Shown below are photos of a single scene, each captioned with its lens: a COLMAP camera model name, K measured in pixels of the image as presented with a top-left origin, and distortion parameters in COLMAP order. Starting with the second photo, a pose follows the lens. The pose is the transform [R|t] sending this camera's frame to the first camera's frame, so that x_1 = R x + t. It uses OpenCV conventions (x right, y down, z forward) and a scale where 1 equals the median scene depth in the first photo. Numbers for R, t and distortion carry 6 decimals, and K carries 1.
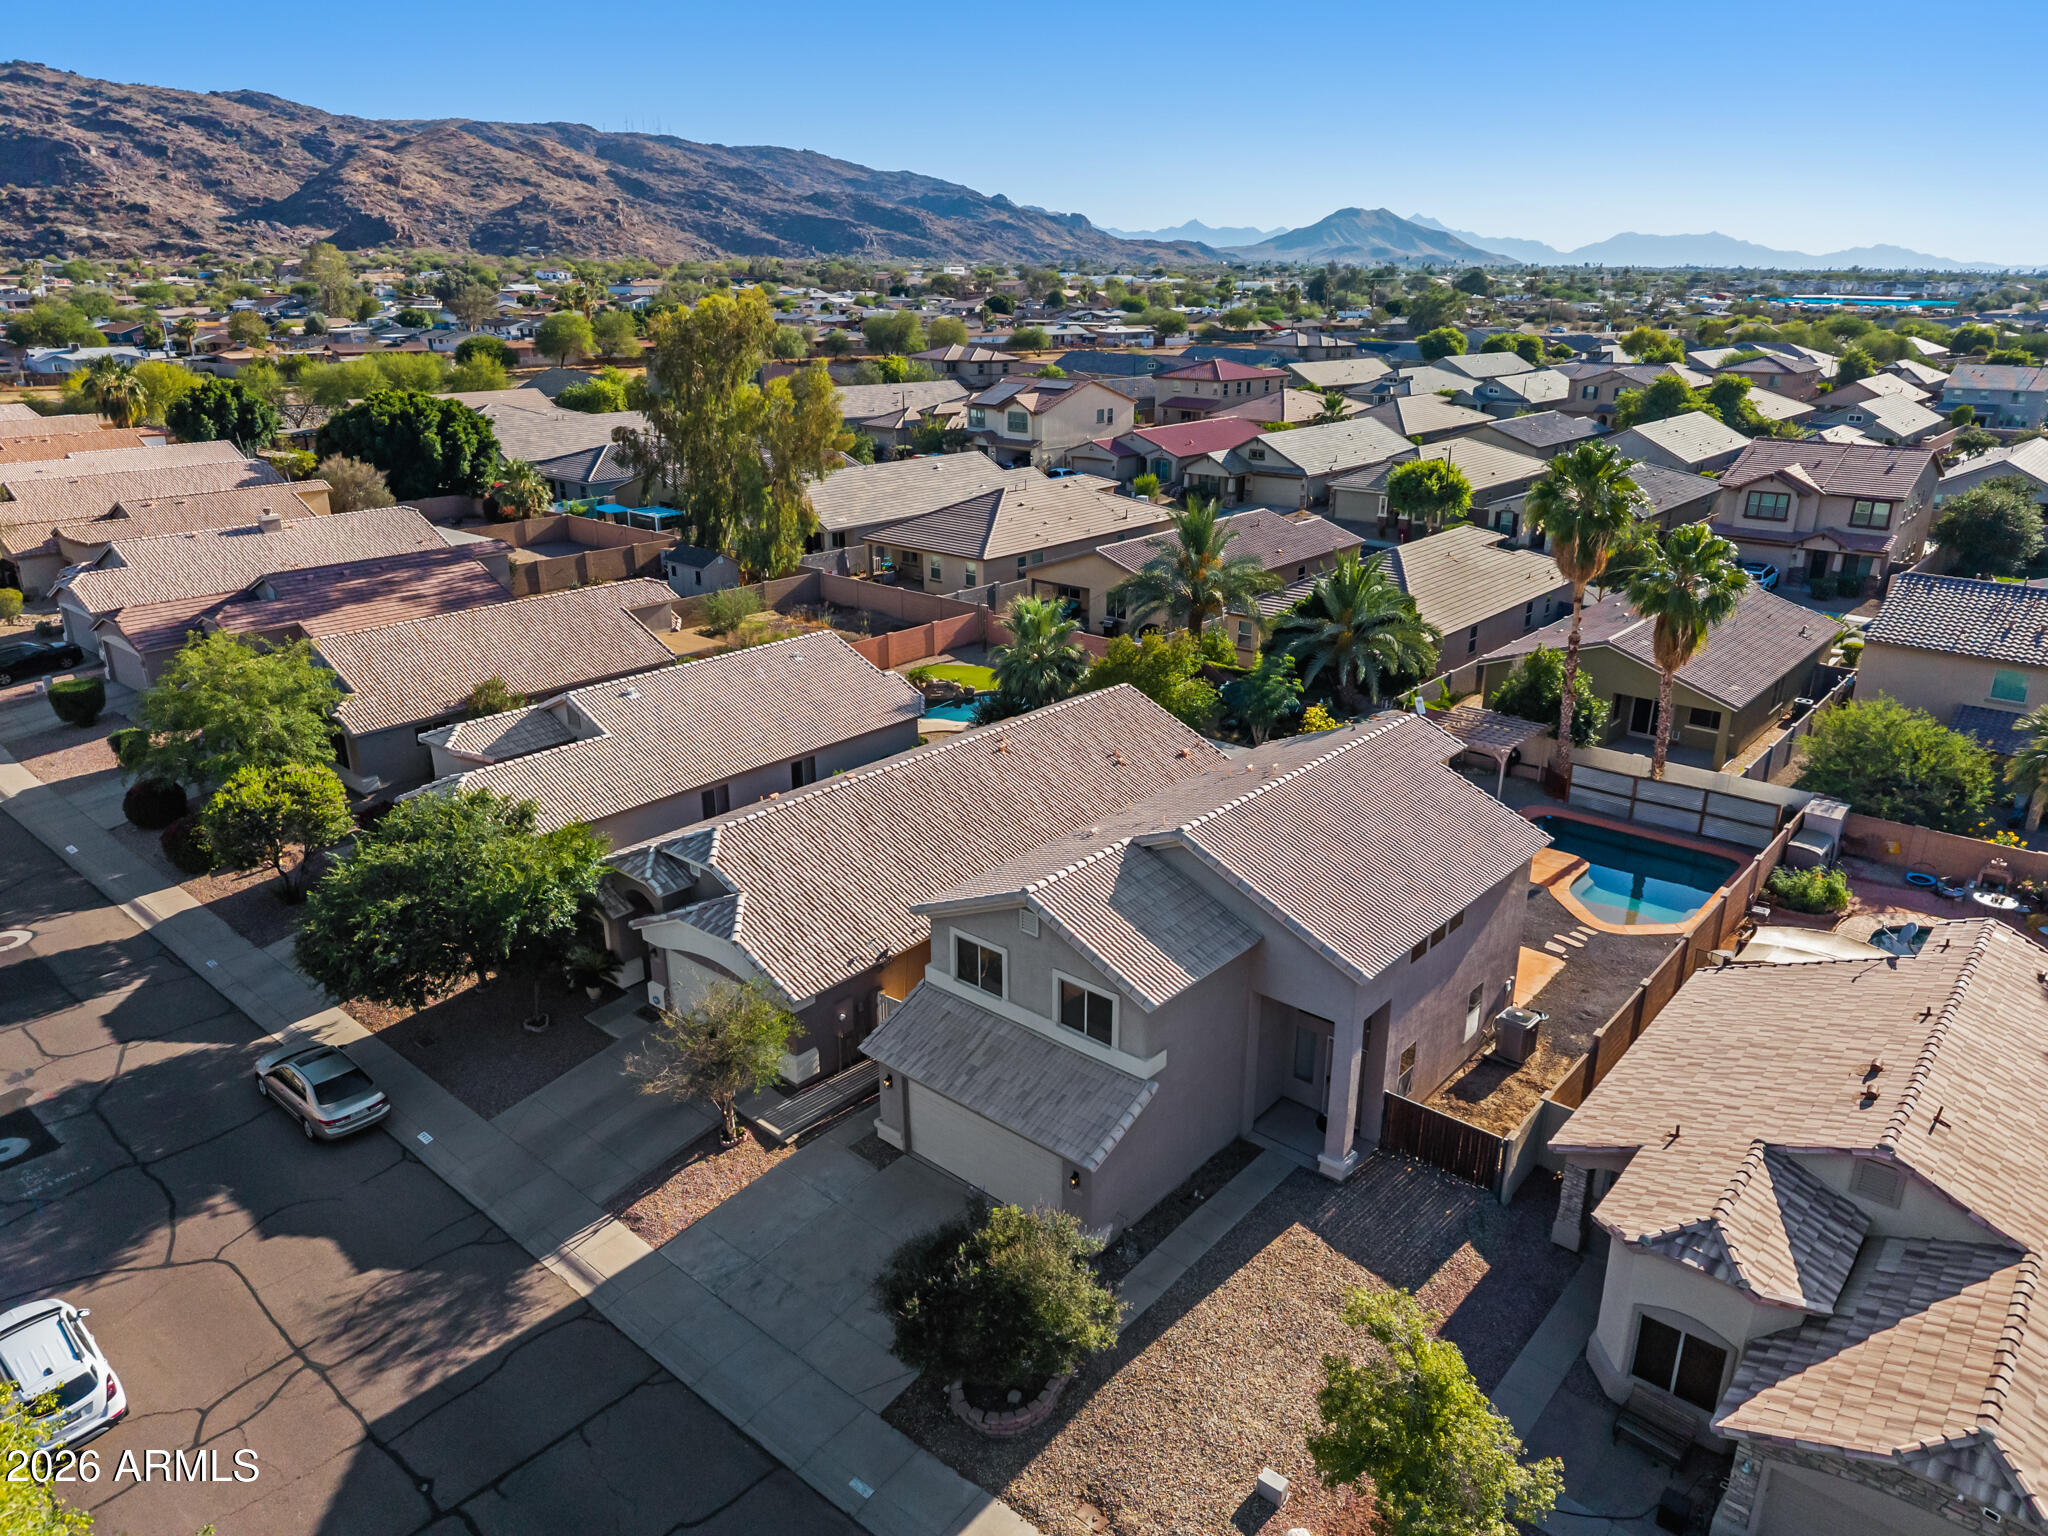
lens RADIAL K [[1373.6, 0, 1027.3], [0, 1373.6, 770.1], [0, 0, 1]] dist [0.021934, -0.014090]
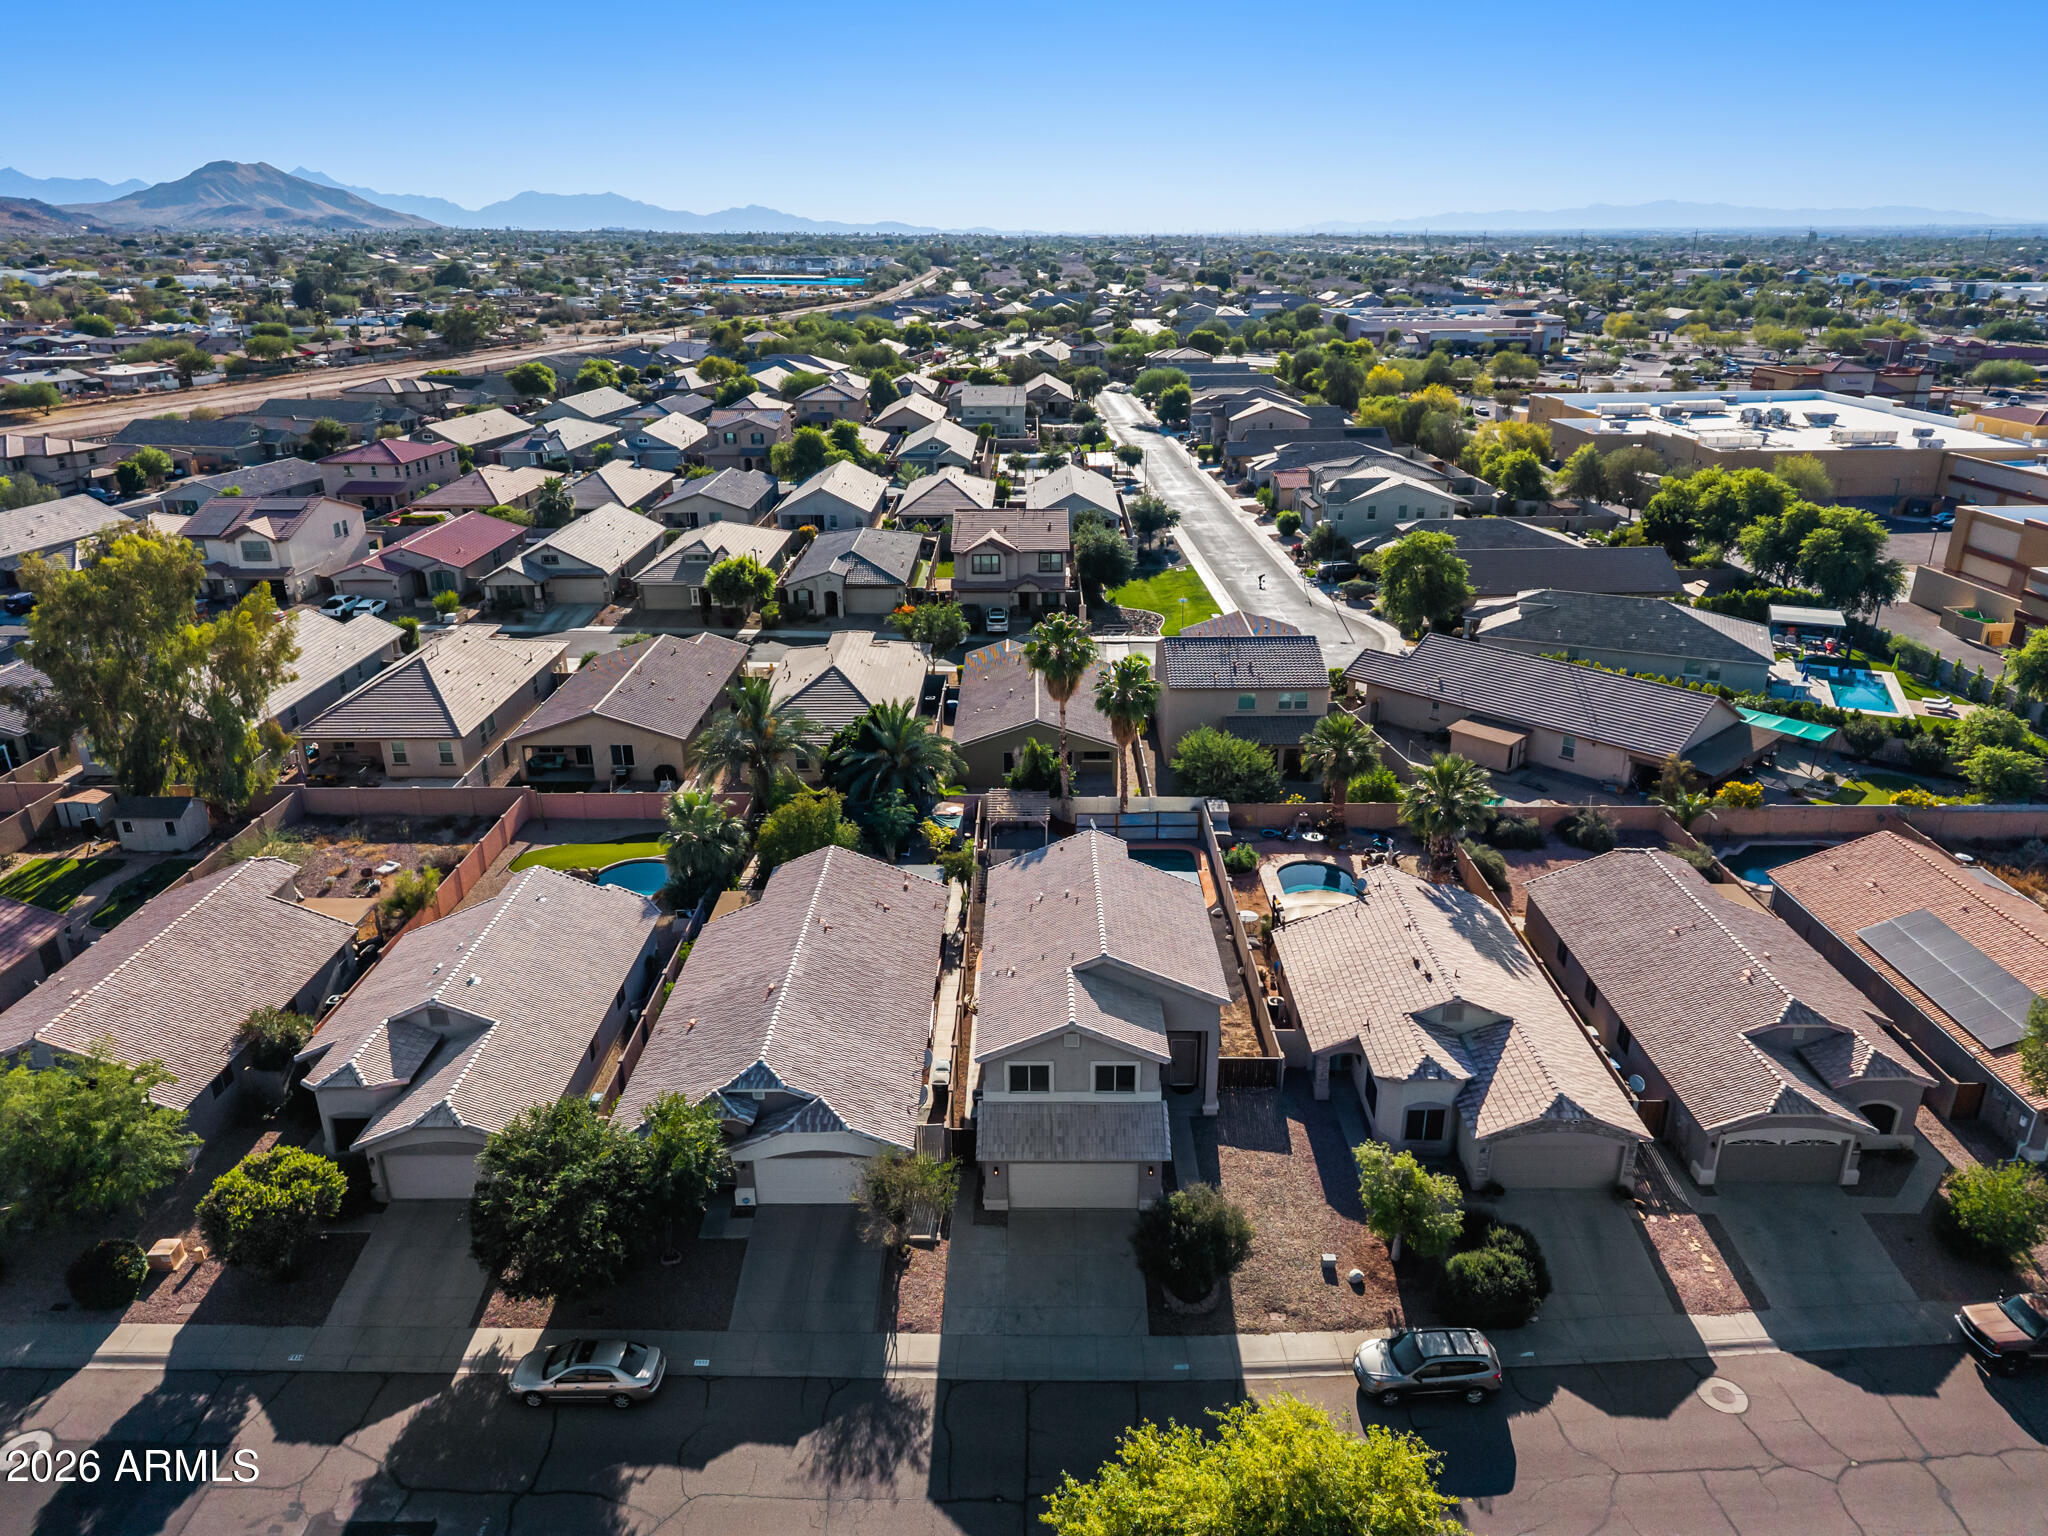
lens RADIAL K [[1373.6, 0, 1027.3], [0, 1373.6, 770.1], [0, 0, 1]] dist [0.021934, -0.014090]
pose [[0.760484, -0.243022, 0.602166, -0.403656], [0.226923, 0.968321, 0.104211, -0.164242], [-0.608416, 0.057394, 0.791540, -0.124781]]
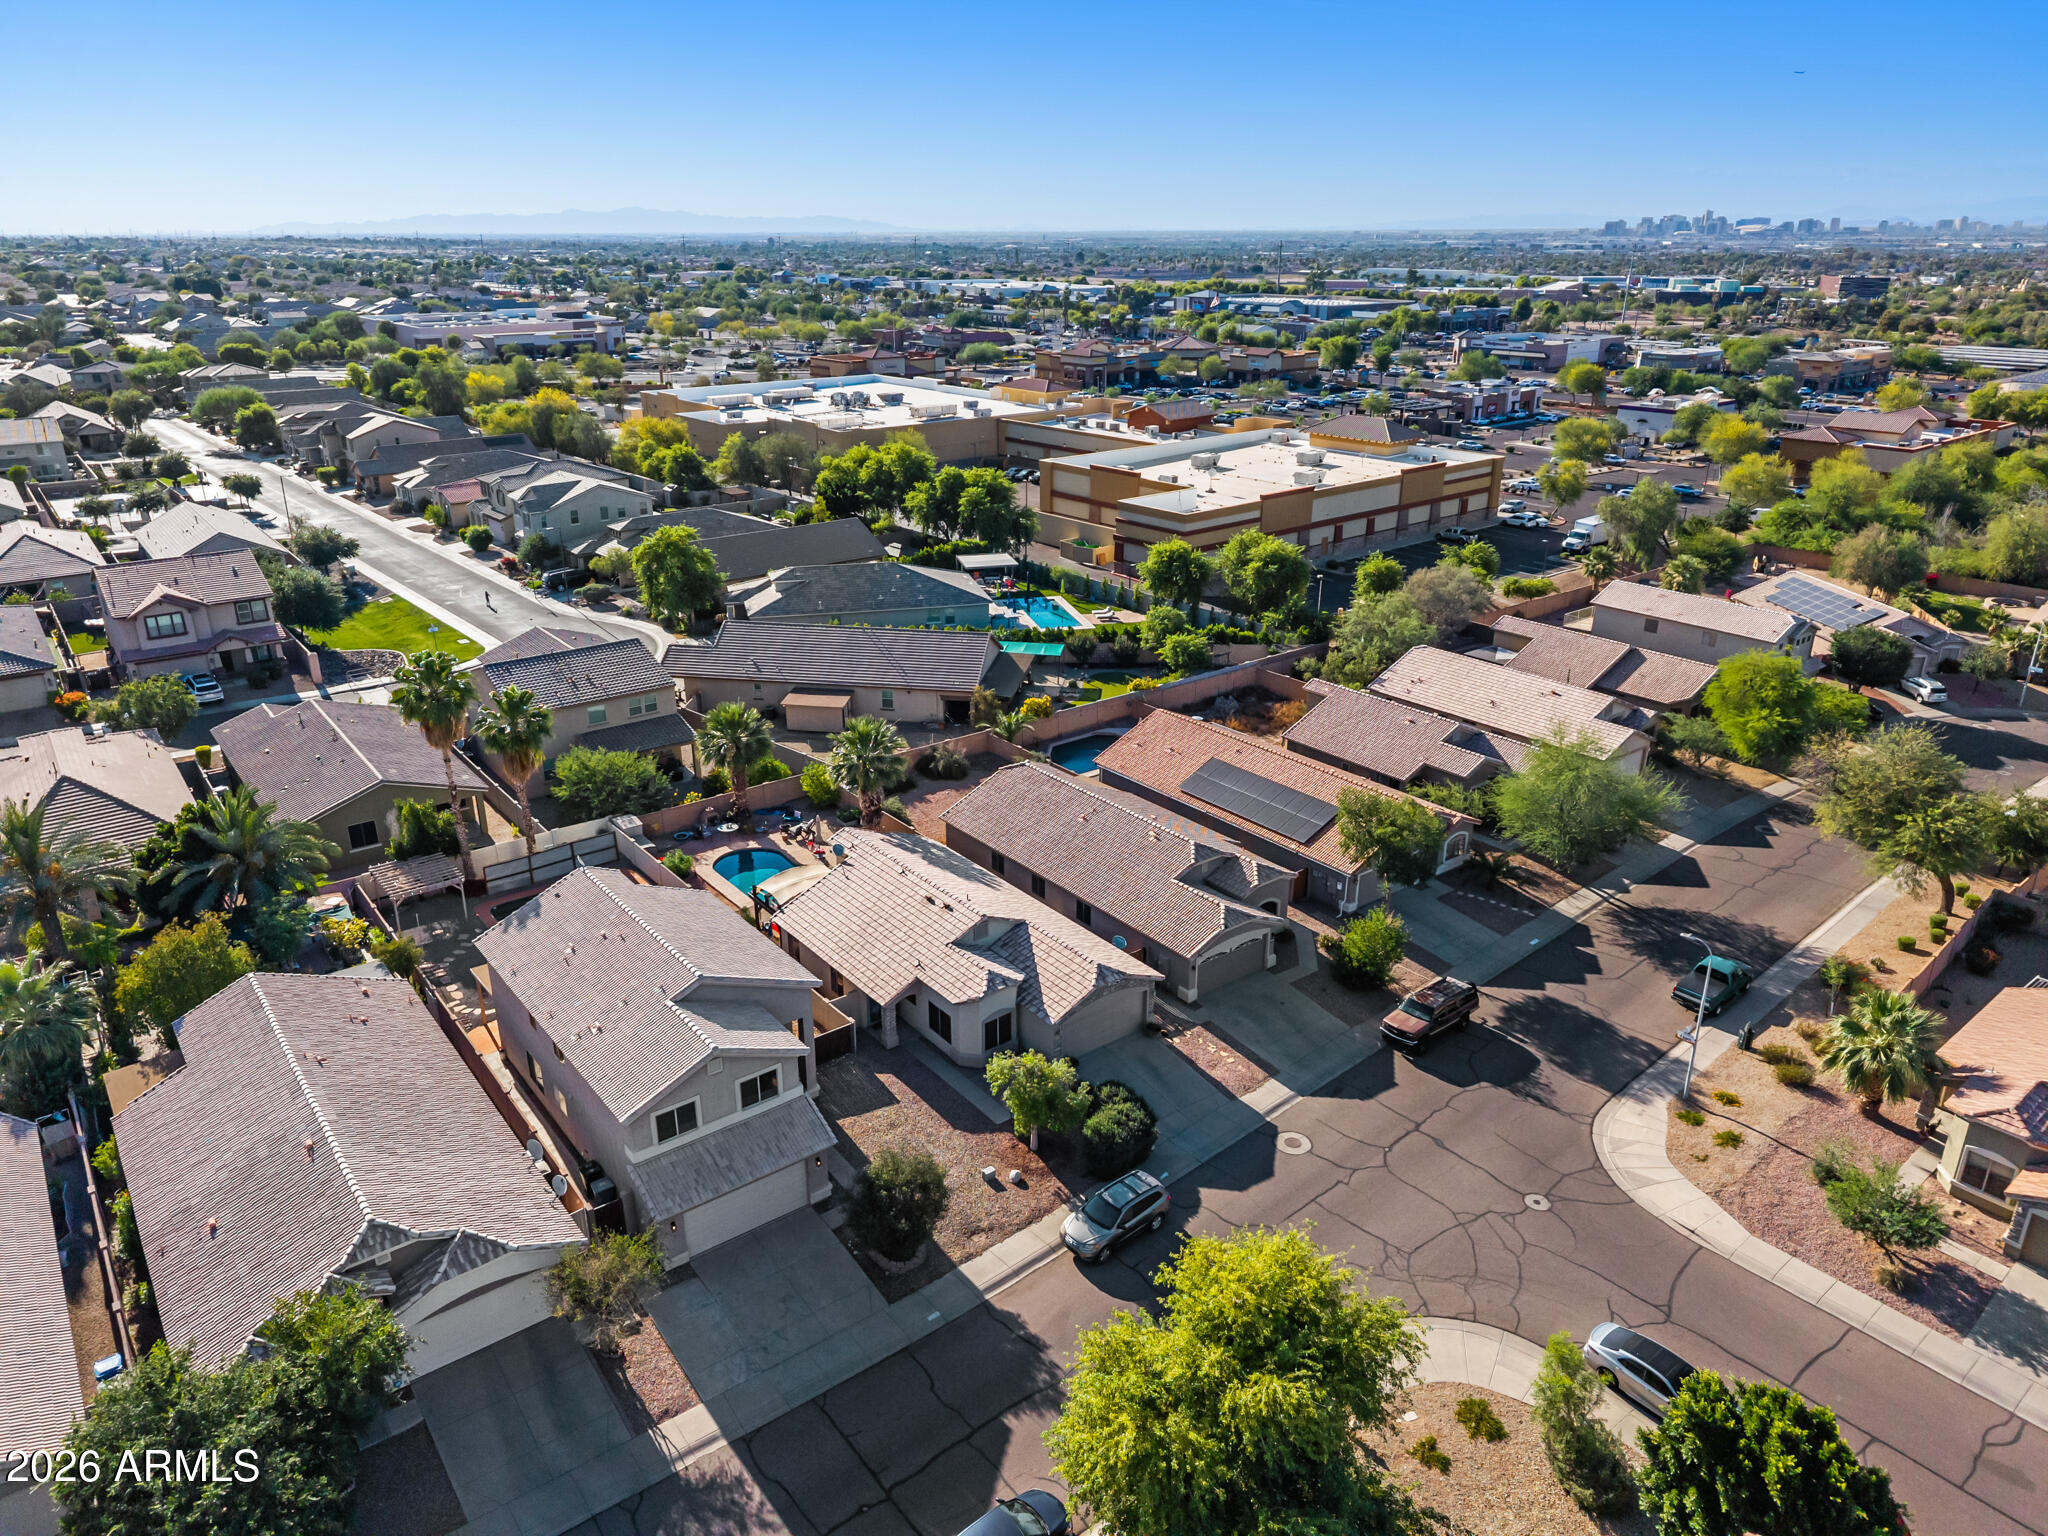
lens RADIAL K [[1359.2, 0, 1024.0], [0, 1359.2, 768.0], [0, 0, 1]] dist [0.066819, -0.096455]
pose [[0.200555, -0.359880, 0.911188, -0.529652], [0.332858, 0.899787, 0.282114, -0.224005], [-0.921403, 0.246717, 0.300246, 0.044115]]
